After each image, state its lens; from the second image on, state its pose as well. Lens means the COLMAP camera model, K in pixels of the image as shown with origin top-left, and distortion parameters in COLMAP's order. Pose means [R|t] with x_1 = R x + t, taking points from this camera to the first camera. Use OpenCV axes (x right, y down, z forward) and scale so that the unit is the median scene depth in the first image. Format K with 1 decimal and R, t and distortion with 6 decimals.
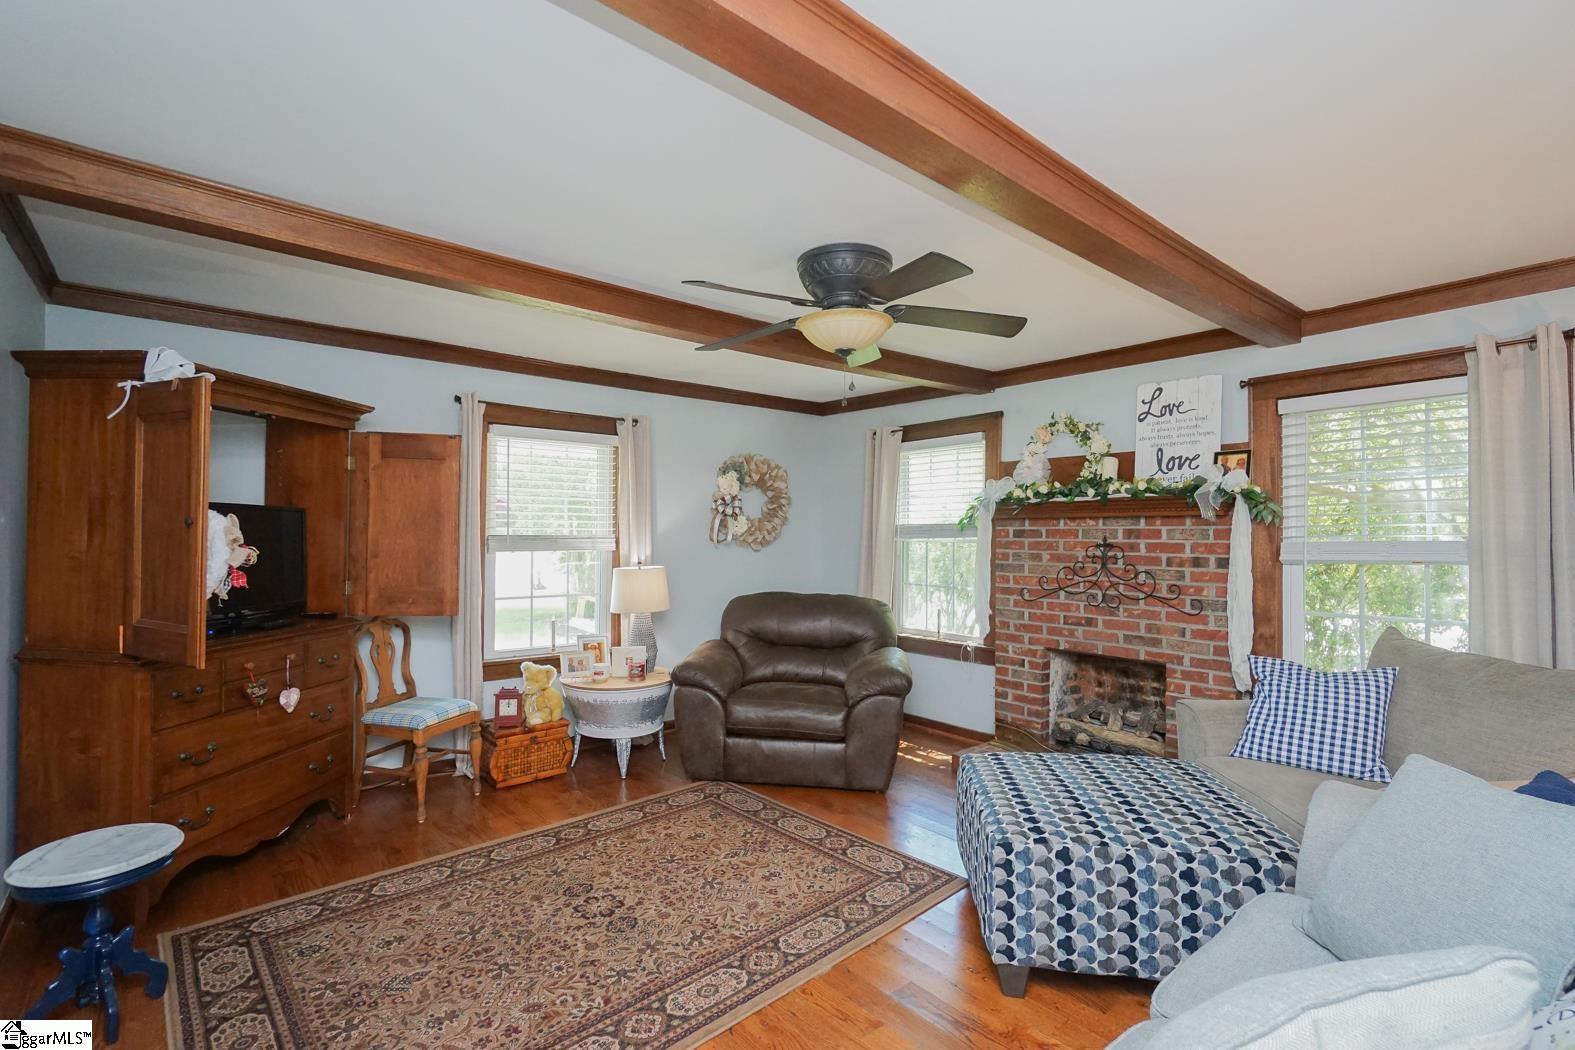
lens RADIAL K [[670.7, 0, 787.6], [0, 670.7, 530.7], [0, 0, 1]] dist [-0.001271, 0.000312]
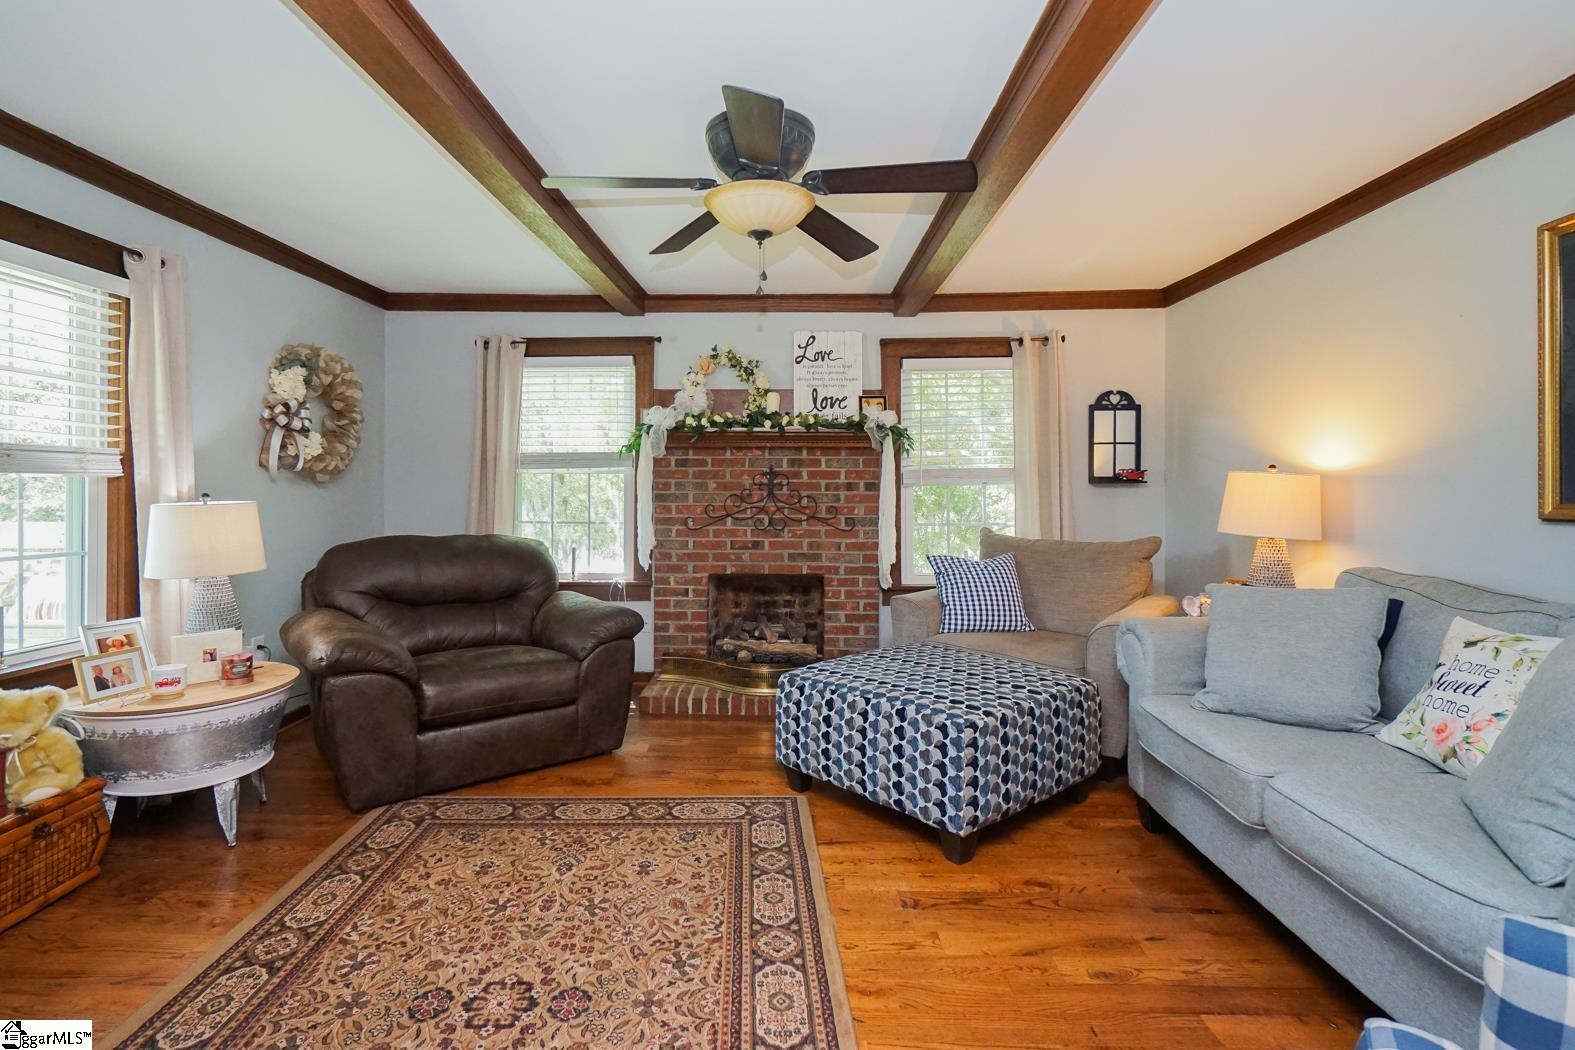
lens RADIAL K [[690.0, 0, 787.8], [0, 690.0, 488.7], [0, 0, 1]] dist [-0.001427, -0.000351]
pose [[0.703080, -0.004187, 0.711098, -0.305776], [-0.006629, 0.999901, 0.012441, 0.032518], [-0.711080, -0.013461, 0.702983, 0.192789]]
